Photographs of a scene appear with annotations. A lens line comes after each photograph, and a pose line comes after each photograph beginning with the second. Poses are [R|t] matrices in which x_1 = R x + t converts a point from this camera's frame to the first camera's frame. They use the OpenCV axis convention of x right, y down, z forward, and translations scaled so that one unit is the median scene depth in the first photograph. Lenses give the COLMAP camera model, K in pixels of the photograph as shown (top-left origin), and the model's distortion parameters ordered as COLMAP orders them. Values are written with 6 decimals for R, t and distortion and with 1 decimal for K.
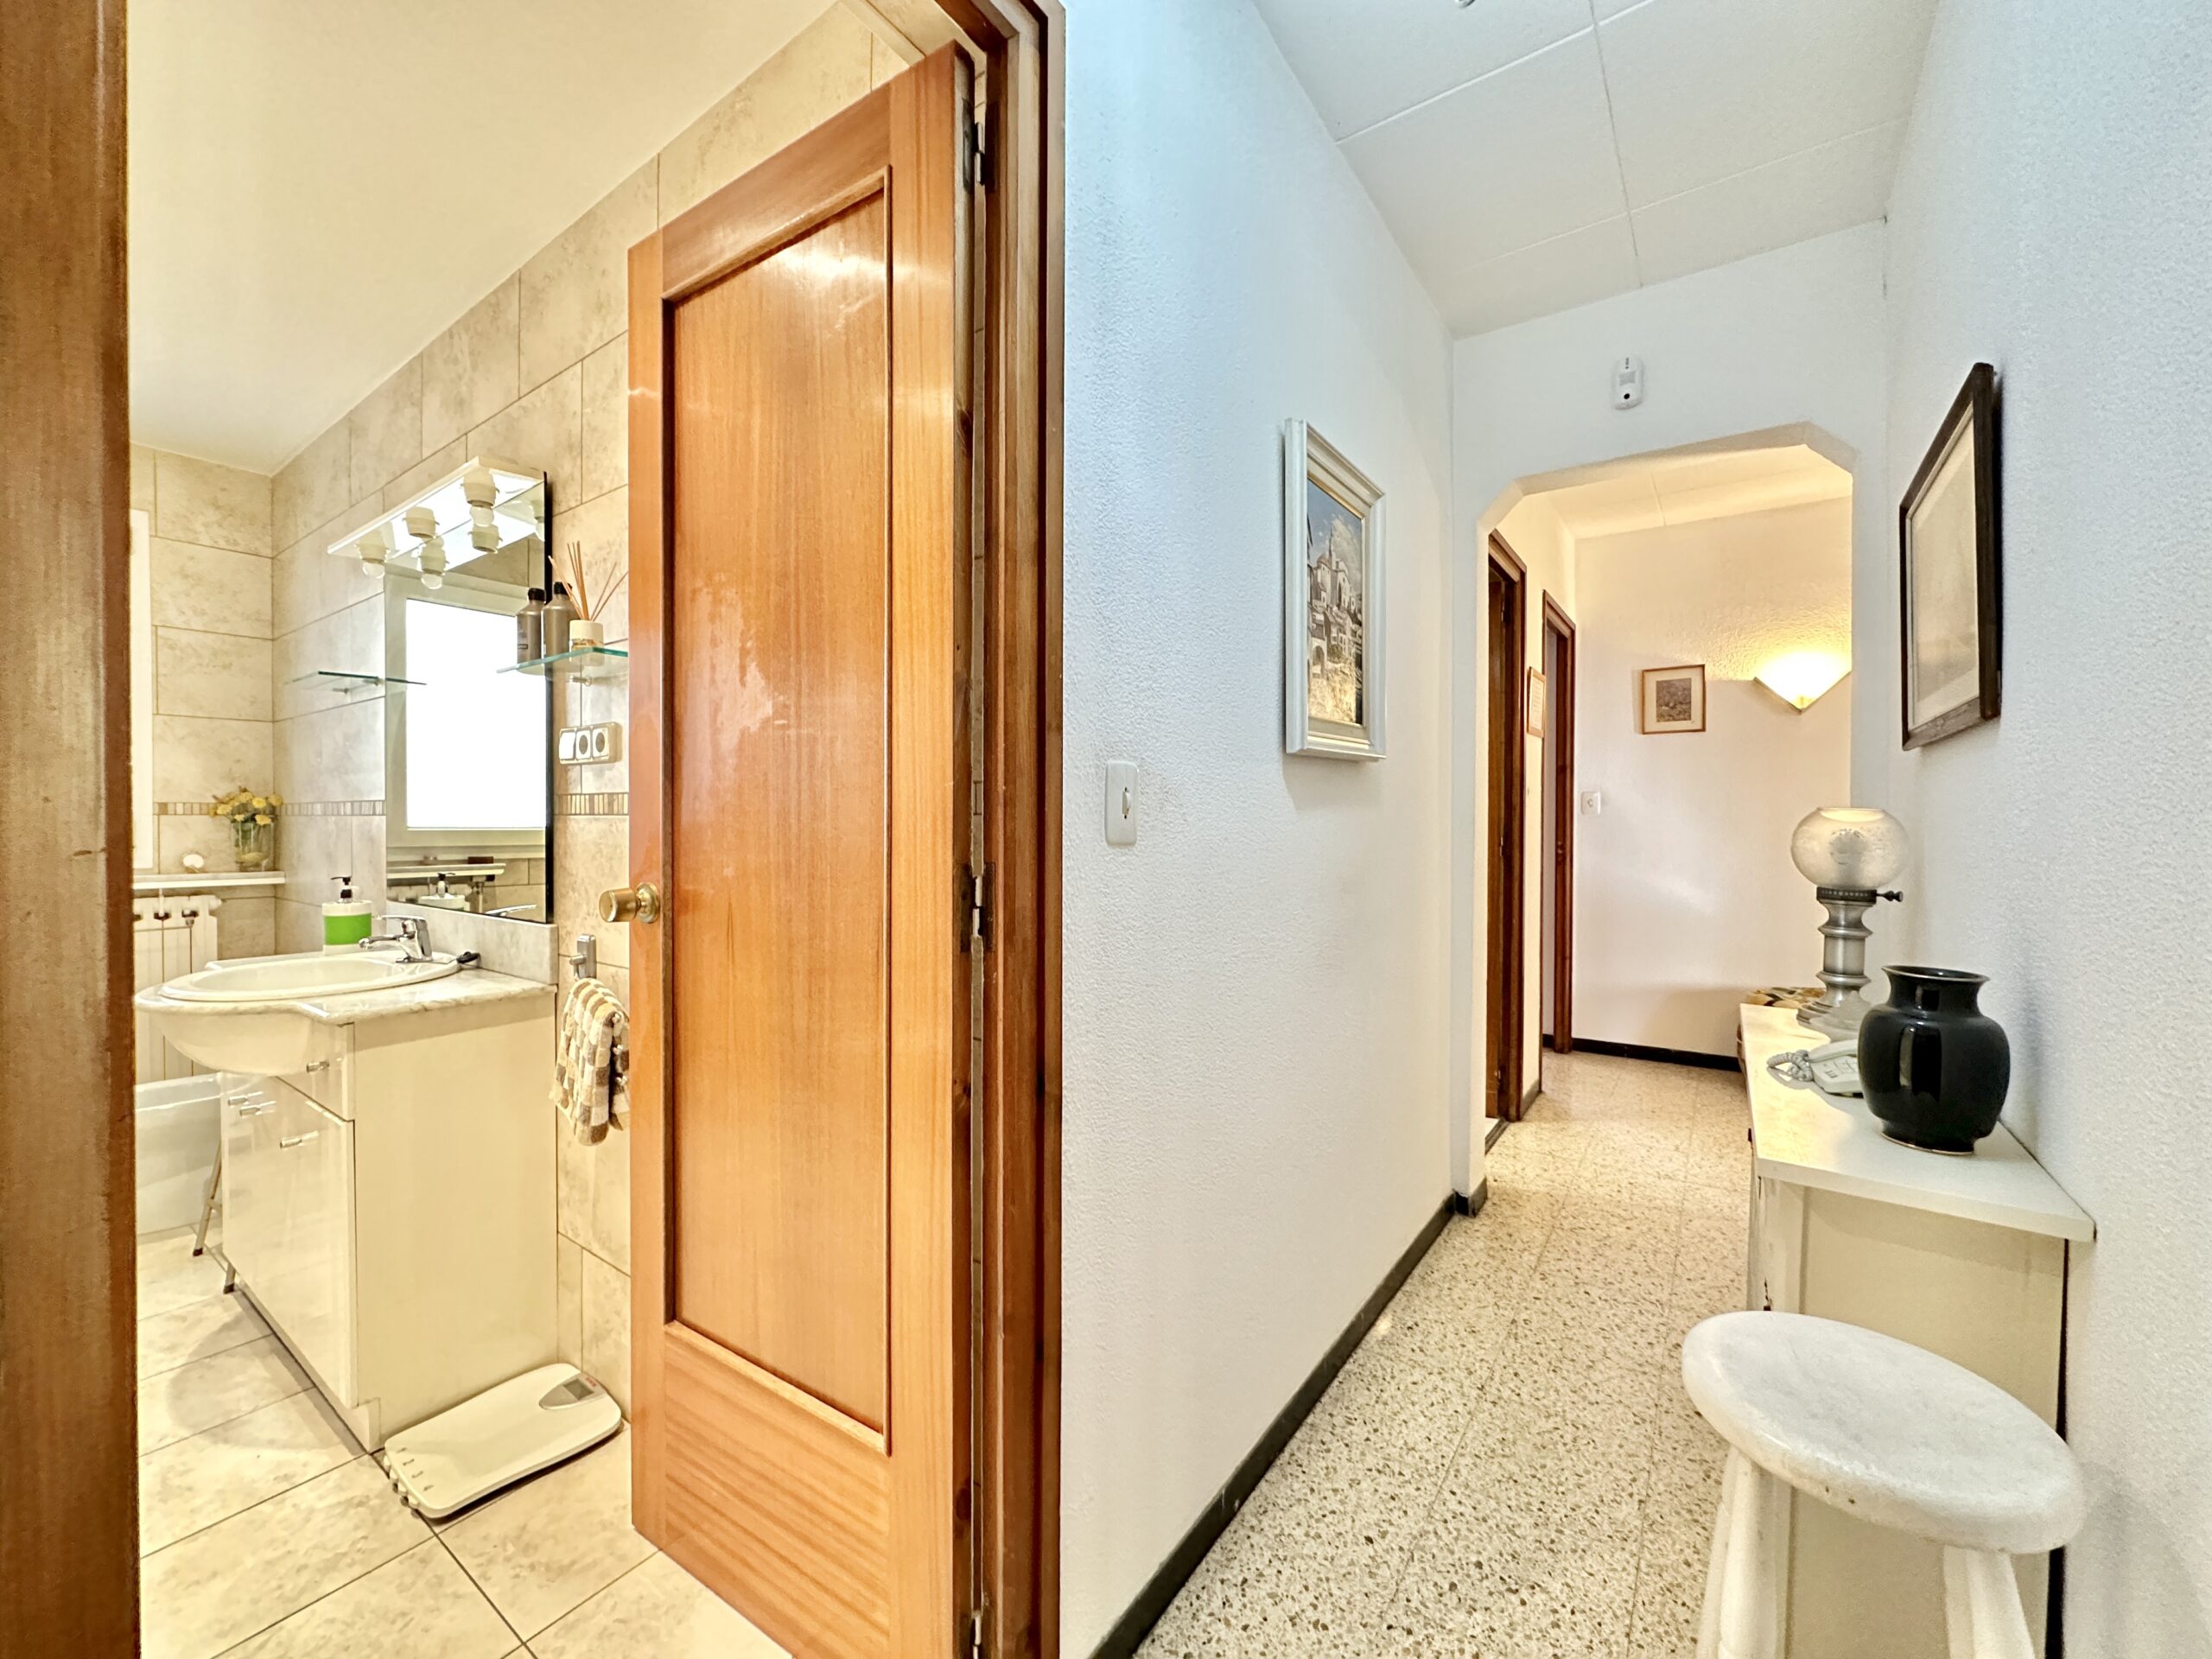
lens RADIAL K [[878.1, 0, 1114.2], [0, 878.1, 825.4], [0, 0, 1]] dist [-0.003907, 0.000650]
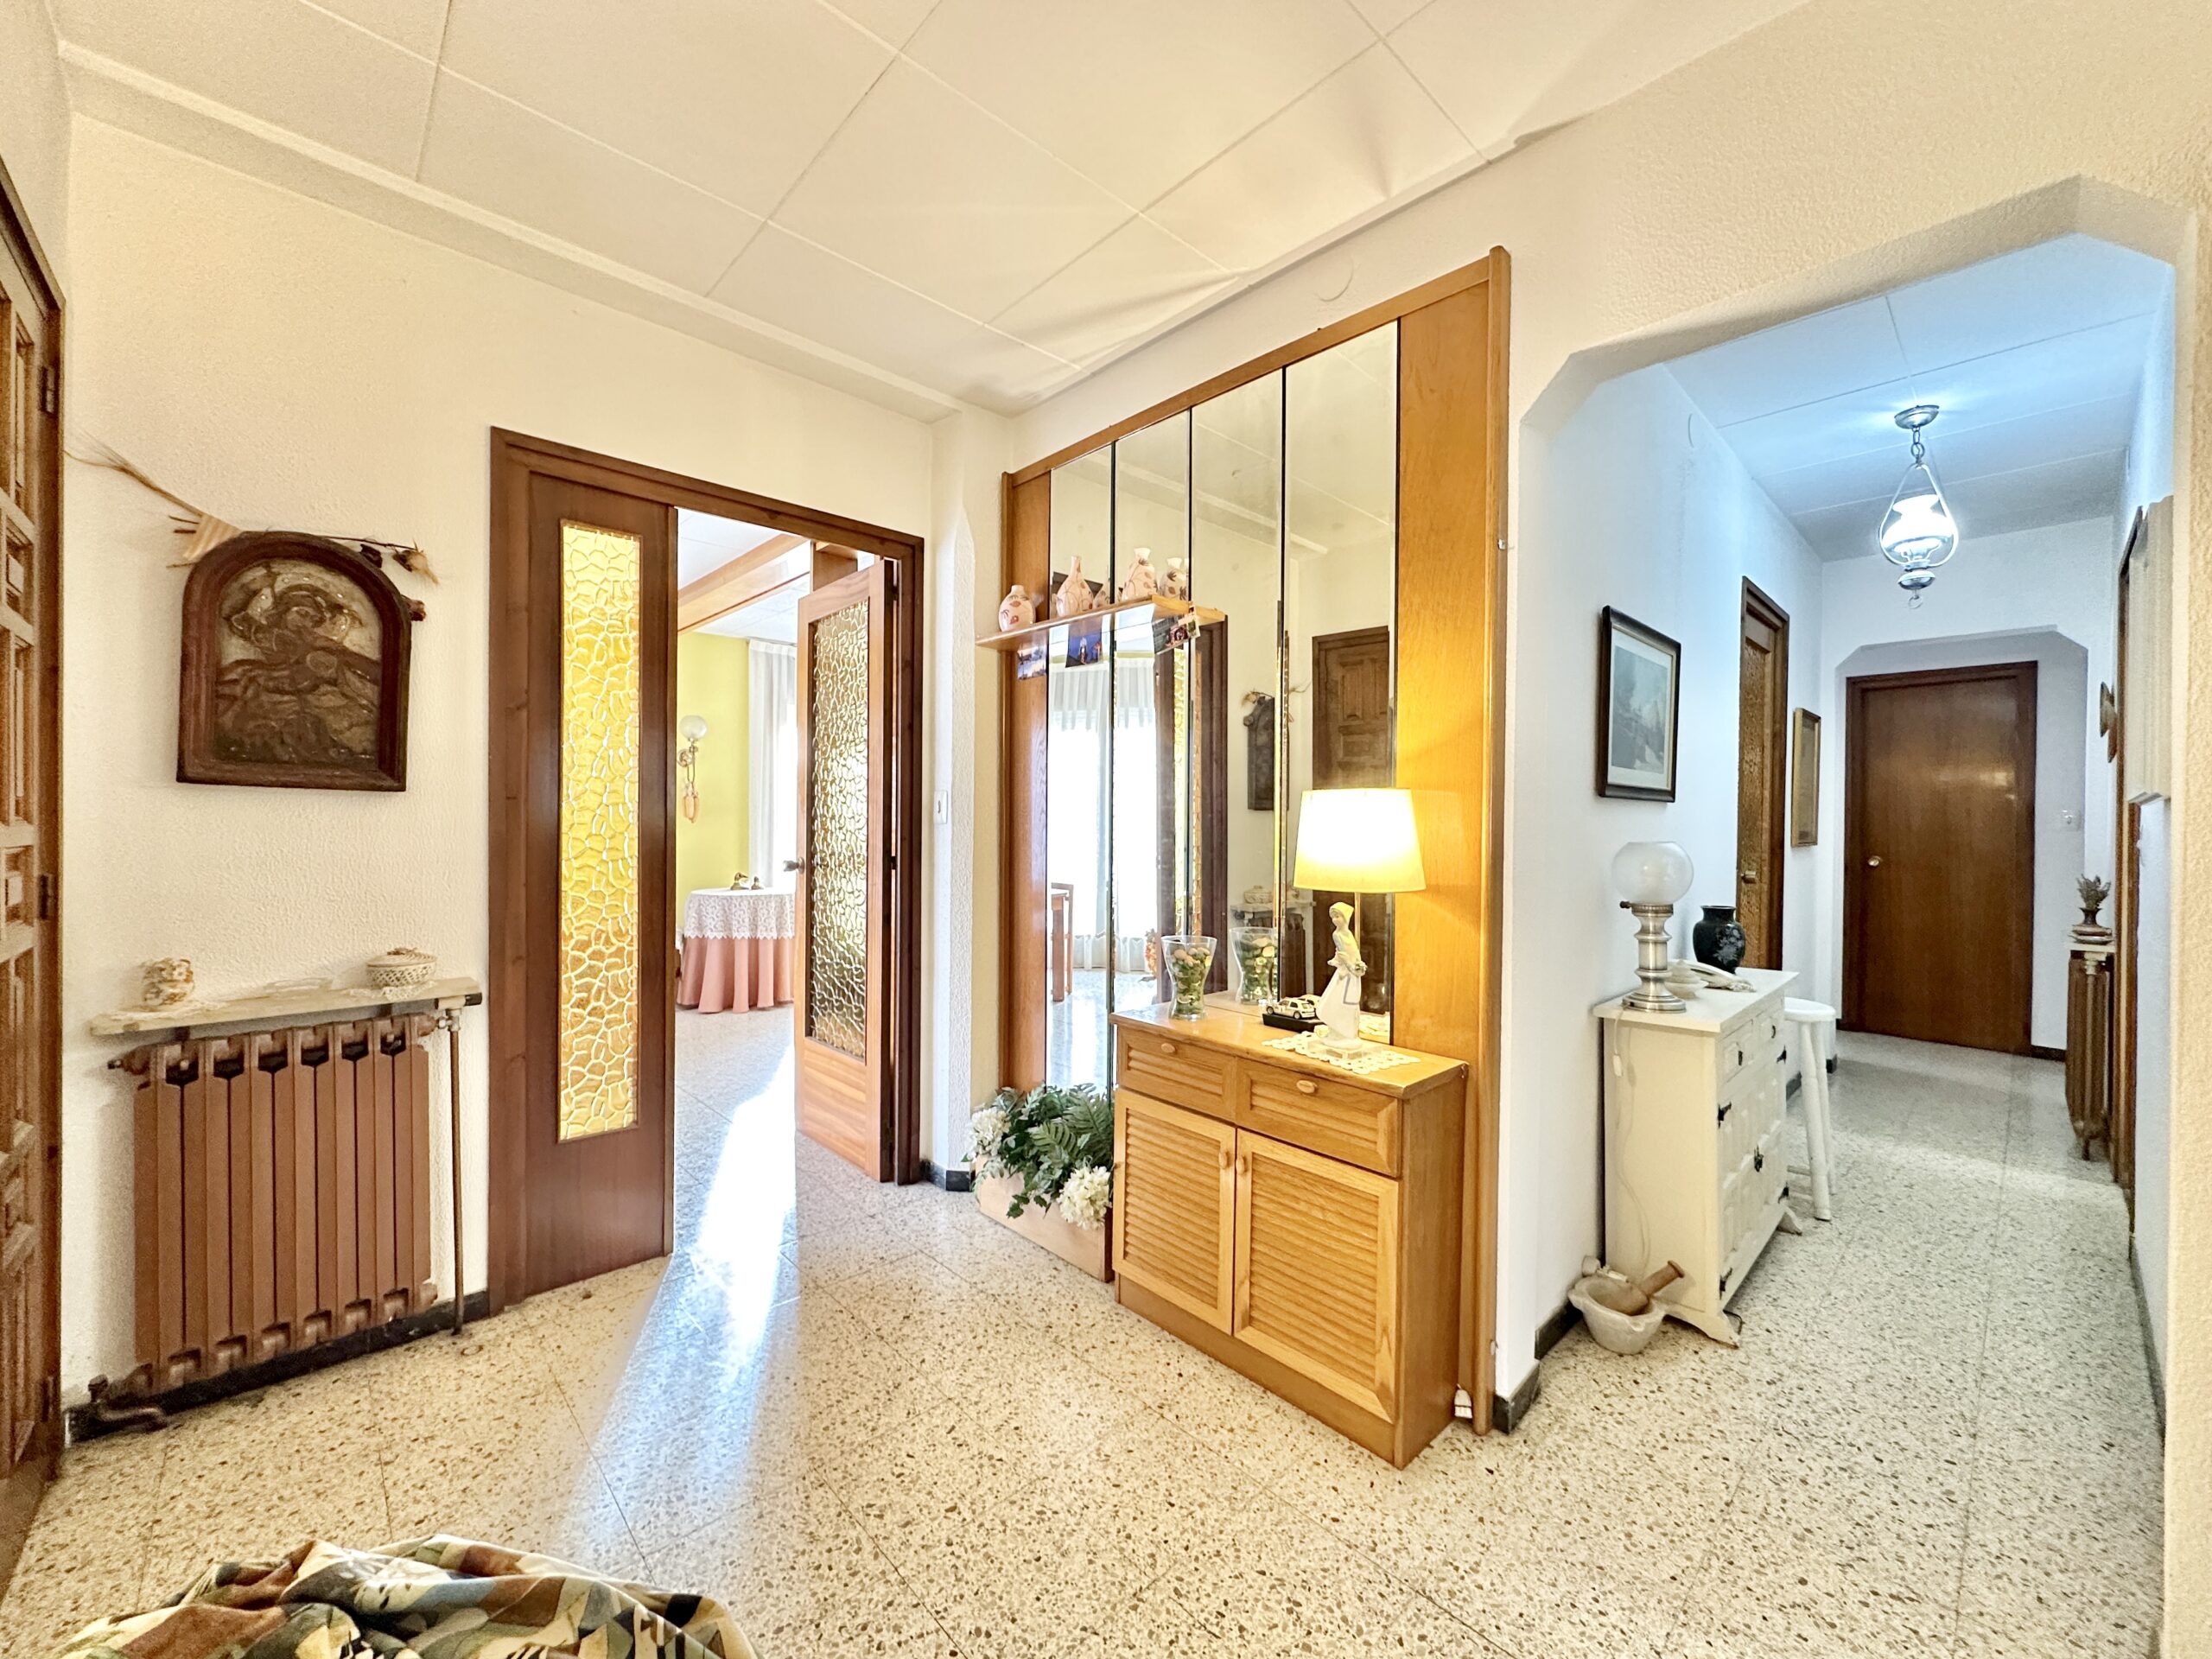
lens RADIAL K [[878.1, 0, 1115.8], [0, 878.1, 828.6], [0, 0, 1]] dist [-0.003907, 0.000650]
pose [[-0.980608, -0.004755, 0.195922, 1.019756], [-0.003612, 0.999974, 0.006192, -0.033053], [-0.195946, 0.005364, -0.980600, 1.829189]]
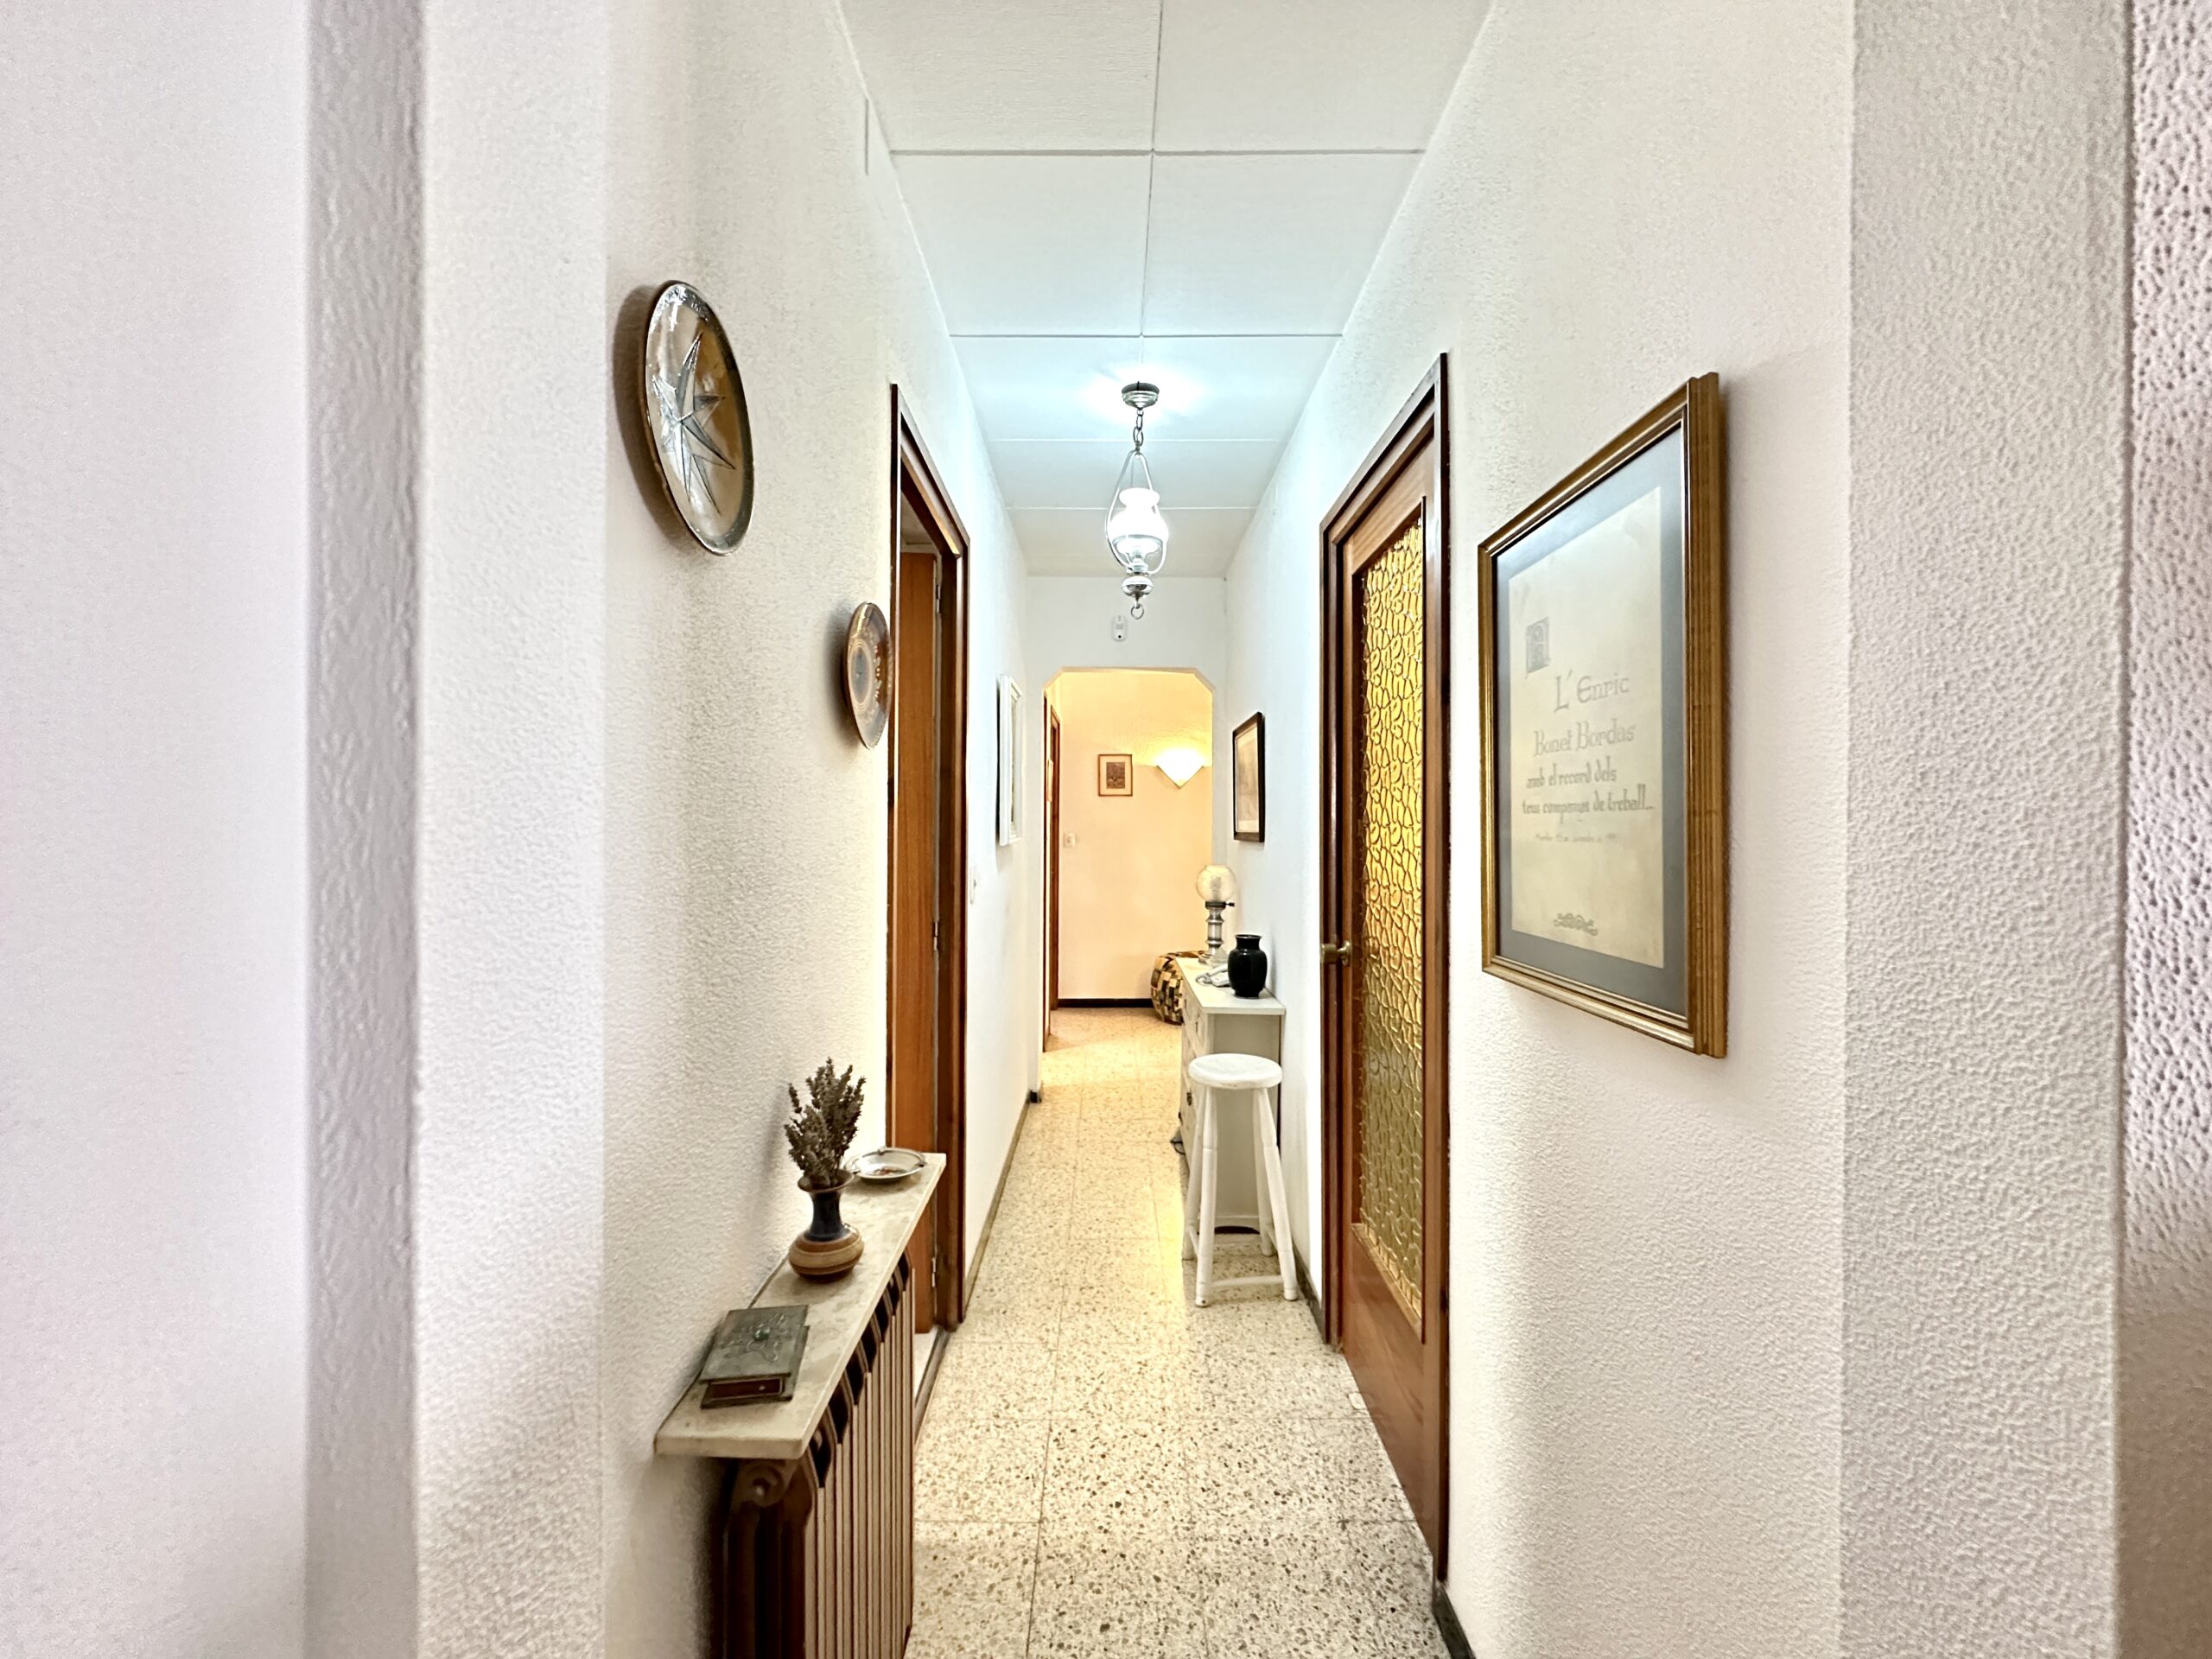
lens RADIAL K [[878.1, 0, 1101.2], [0, 878.1, 826.2], [0, 0, 1]] dist [-0.003907, 0.000650]
pose [[0.822652, -0.002698, 0.568539, -0.519256], [0.005230, 0.999982, -0.002822, -0.089163], [-0.568521, 0.005295, 0.822651, -0.520501]]
